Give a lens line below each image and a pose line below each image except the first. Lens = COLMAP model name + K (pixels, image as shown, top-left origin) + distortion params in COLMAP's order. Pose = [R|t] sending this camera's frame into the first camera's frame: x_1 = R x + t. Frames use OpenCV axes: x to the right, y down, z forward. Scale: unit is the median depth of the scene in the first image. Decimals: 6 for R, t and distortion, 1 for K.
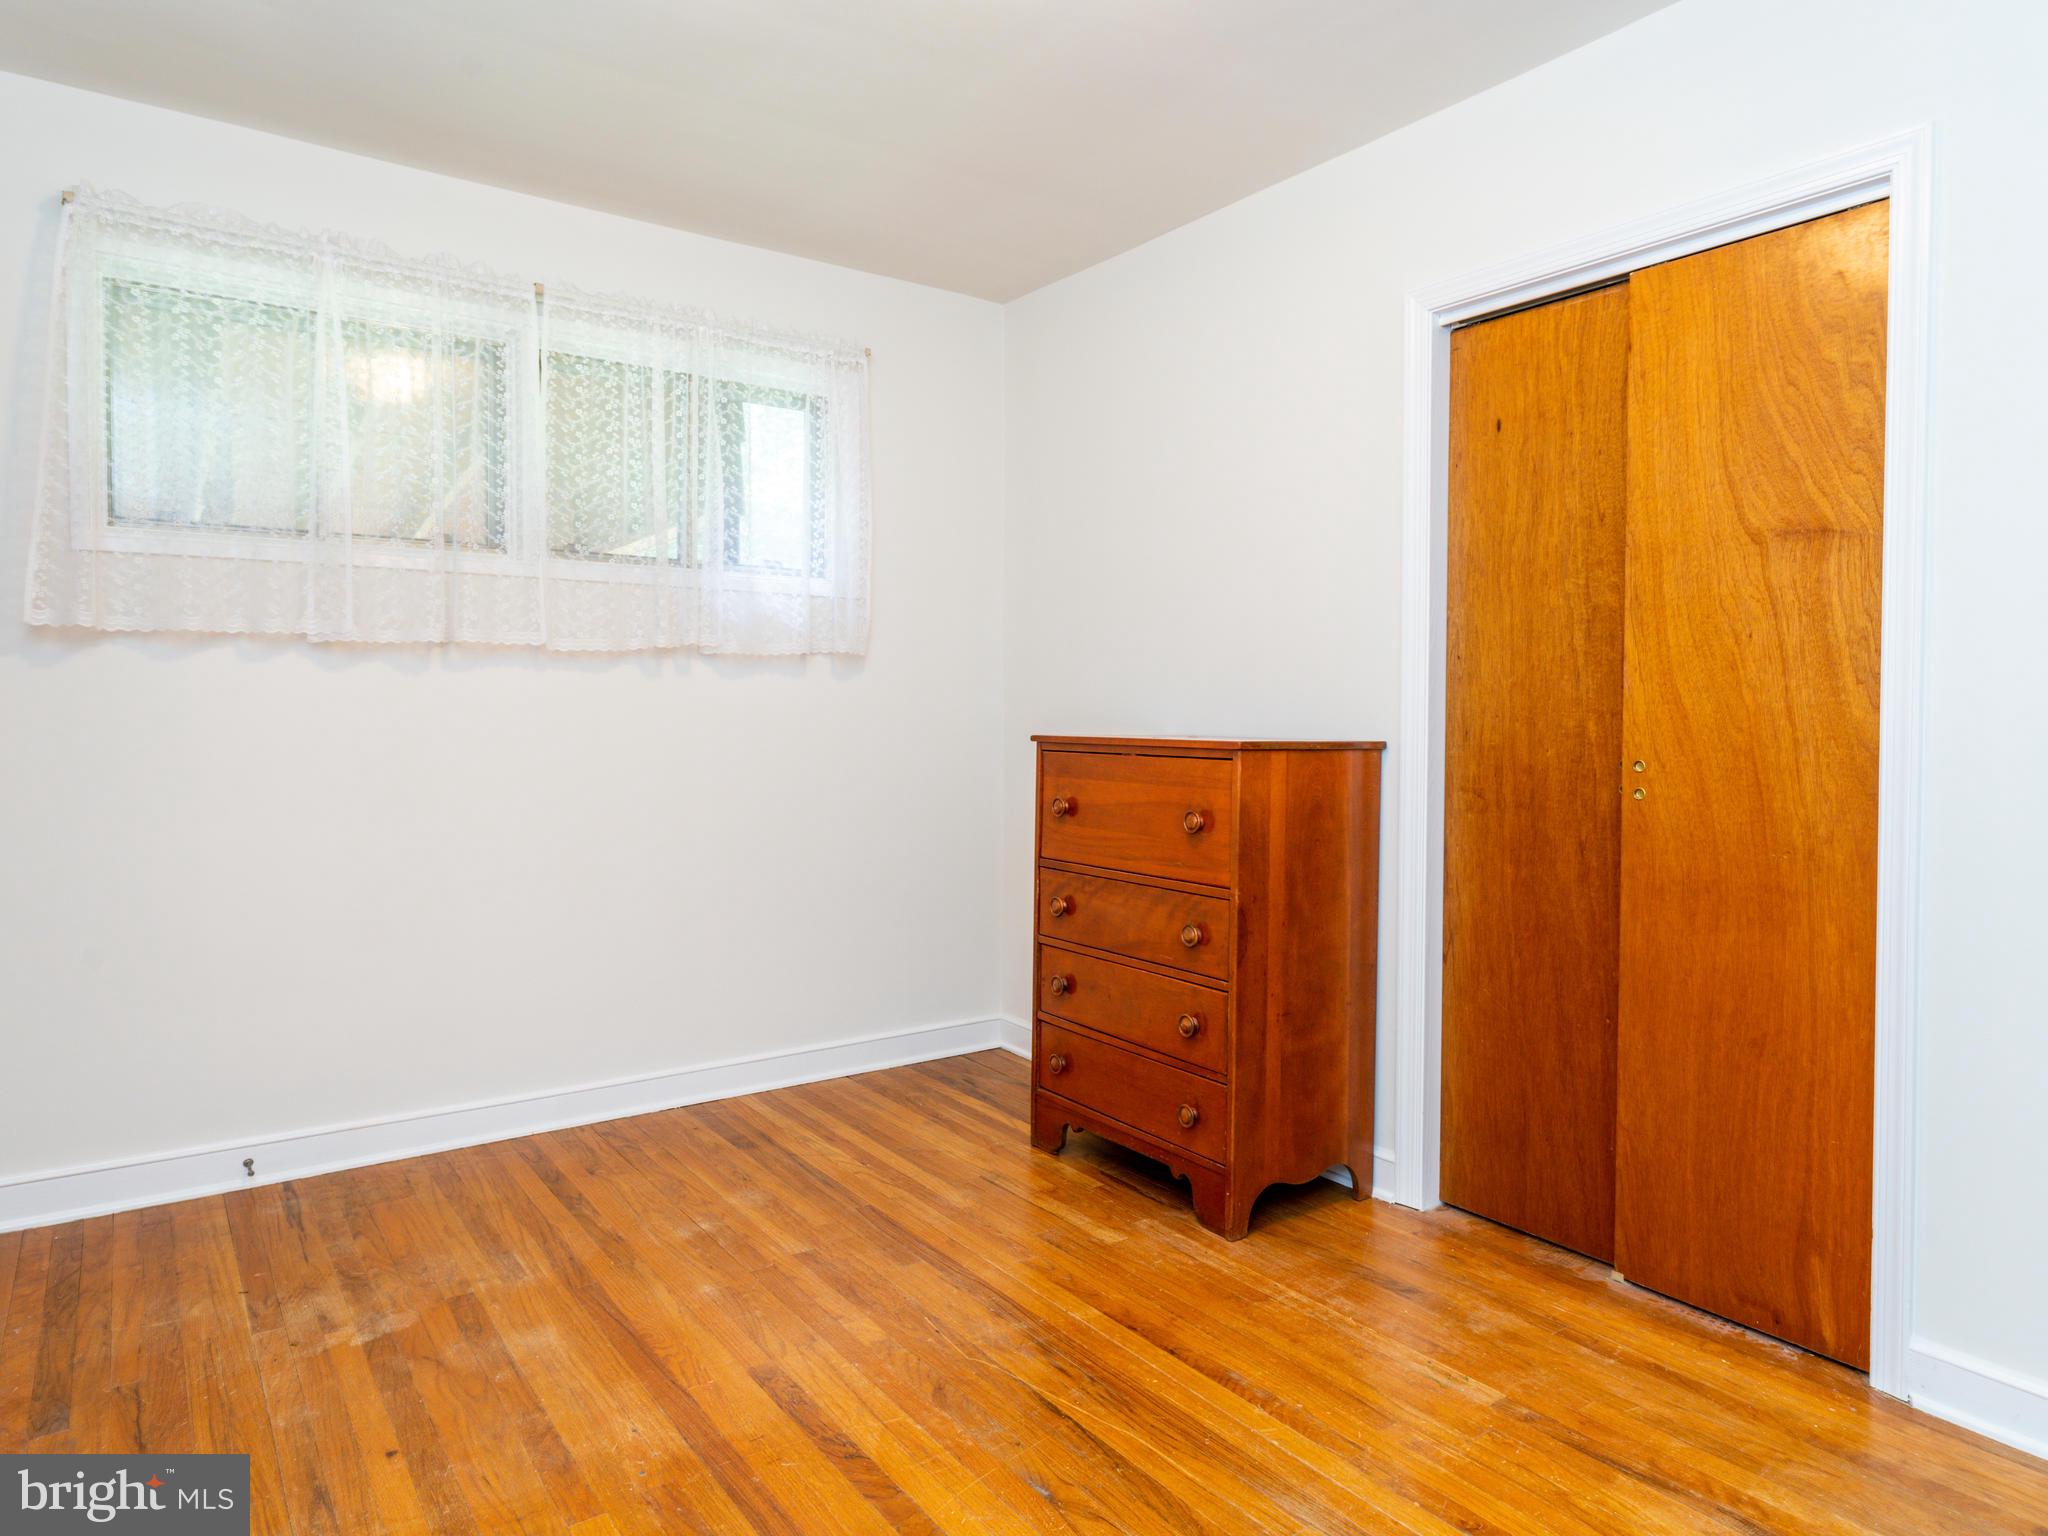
lens RADIAL K [[1259.6, 0, 1024.0], [0, 1259.6, 768.0], [0, 0, 1]] dist [0.000479, -0.001650]
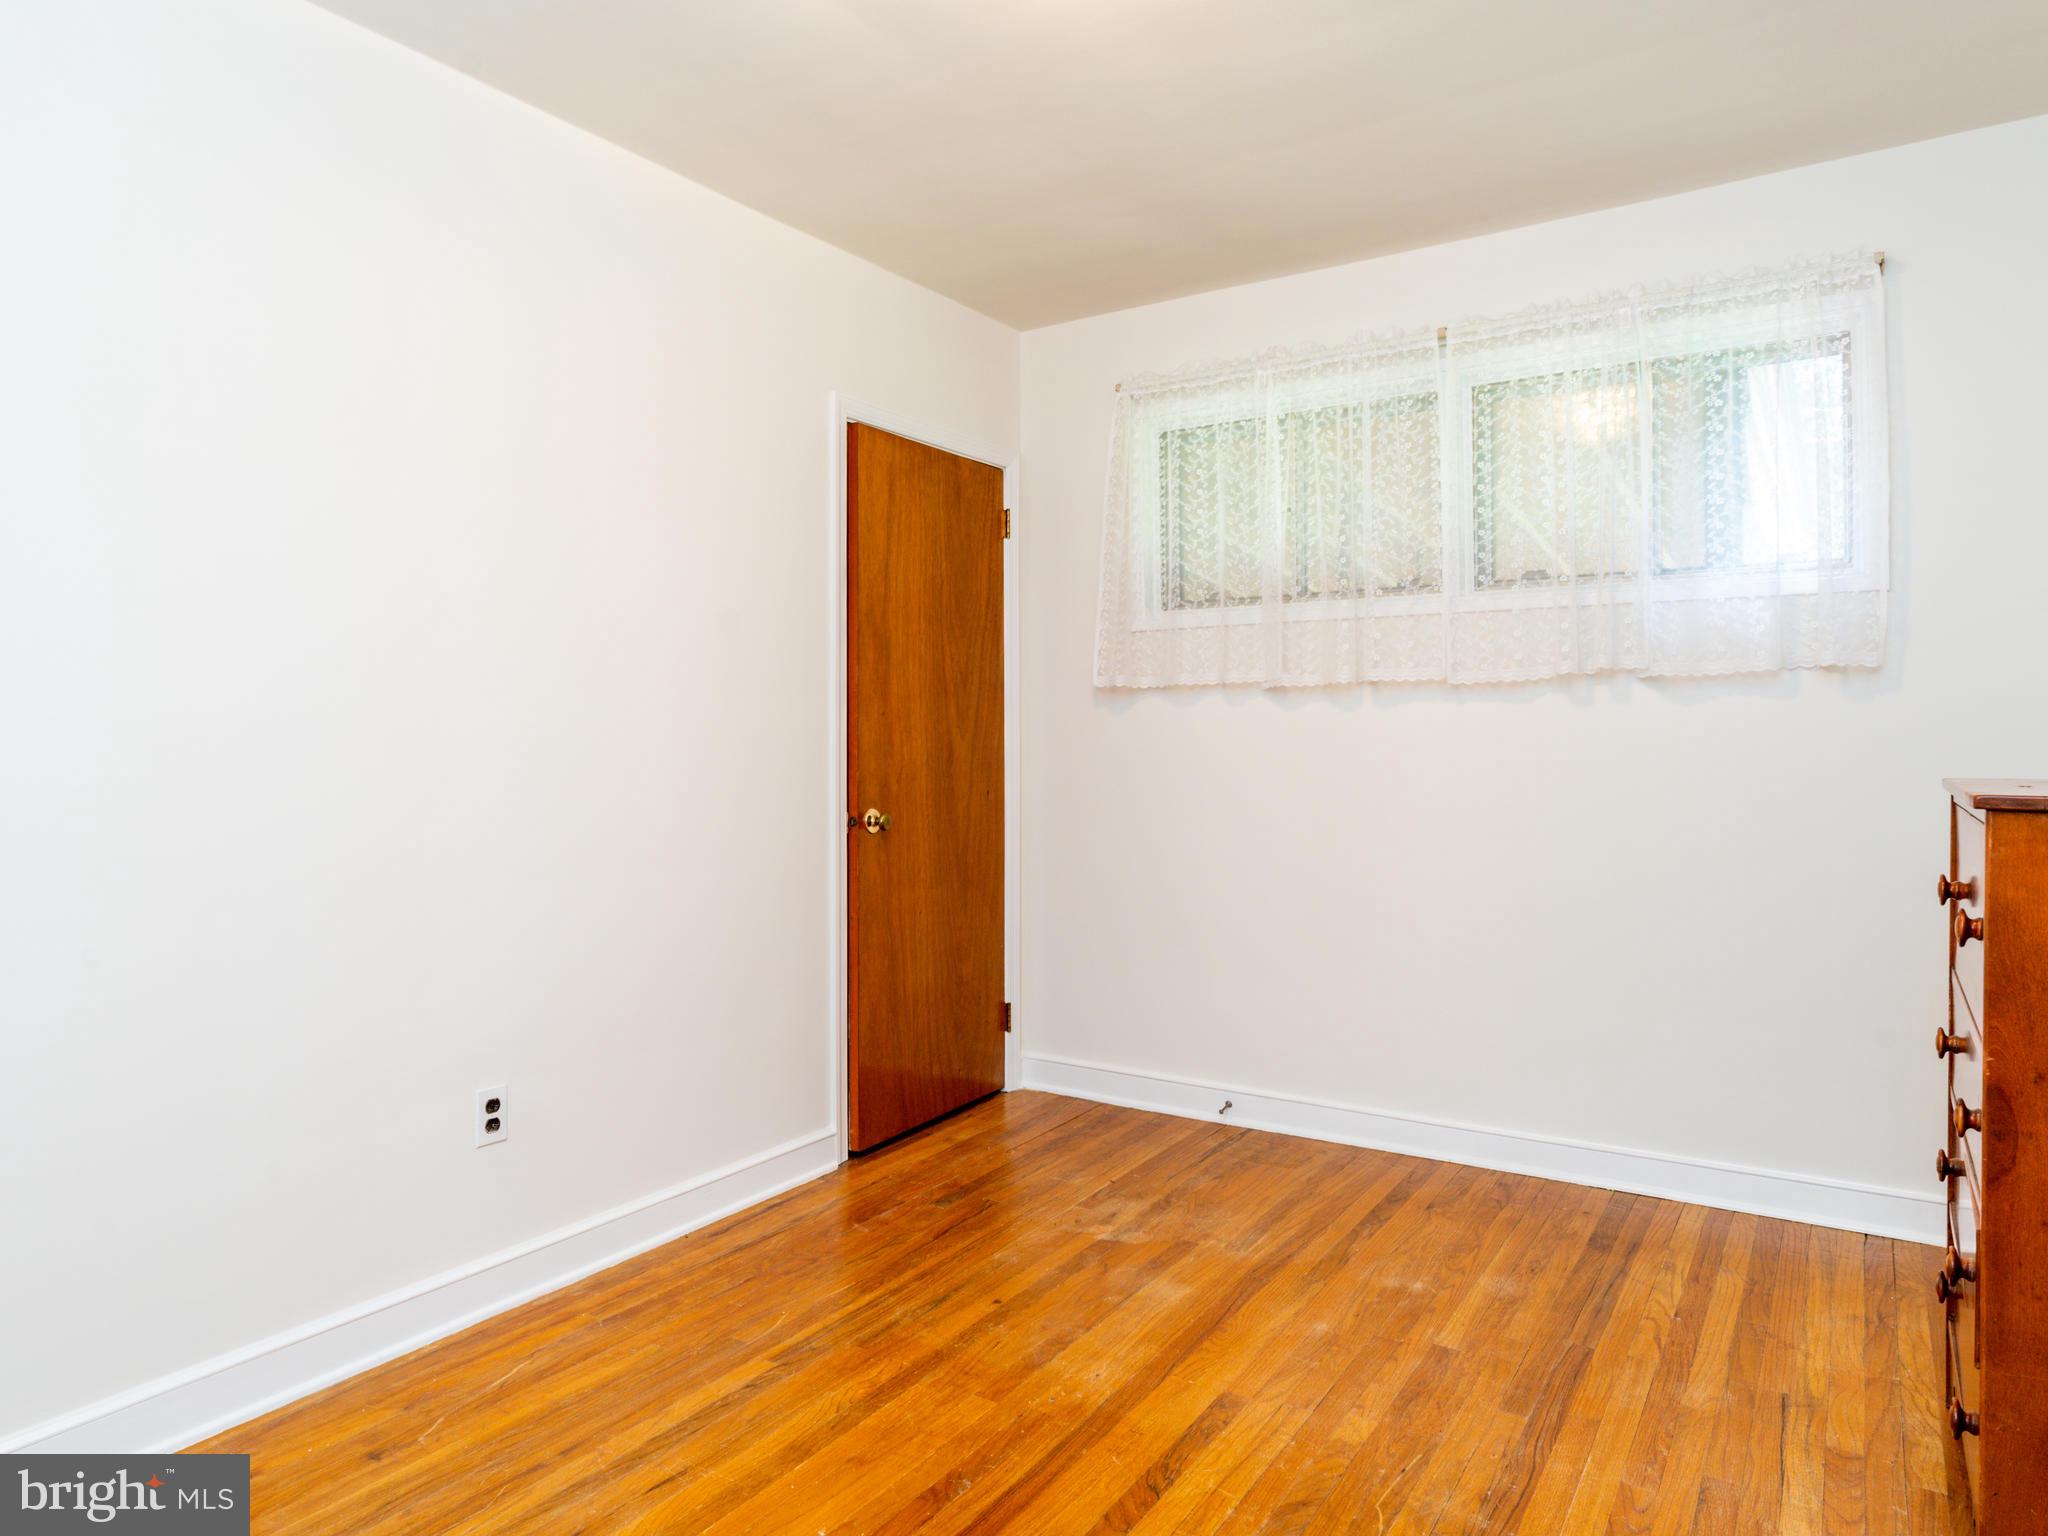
lens RADIAL K [[1285.7, 0, 1024.0], [0, 1285.7, 768.0], [0, 0, 1]] dist [0.000720, 0.000008]
pose [[0.361051, 0.014211, -0.932438, 0.595521], [-0.037531, 0.999295, 0.000697, -0.017691], [0.931791, 0.034743, 0.361330, 0.397481]]
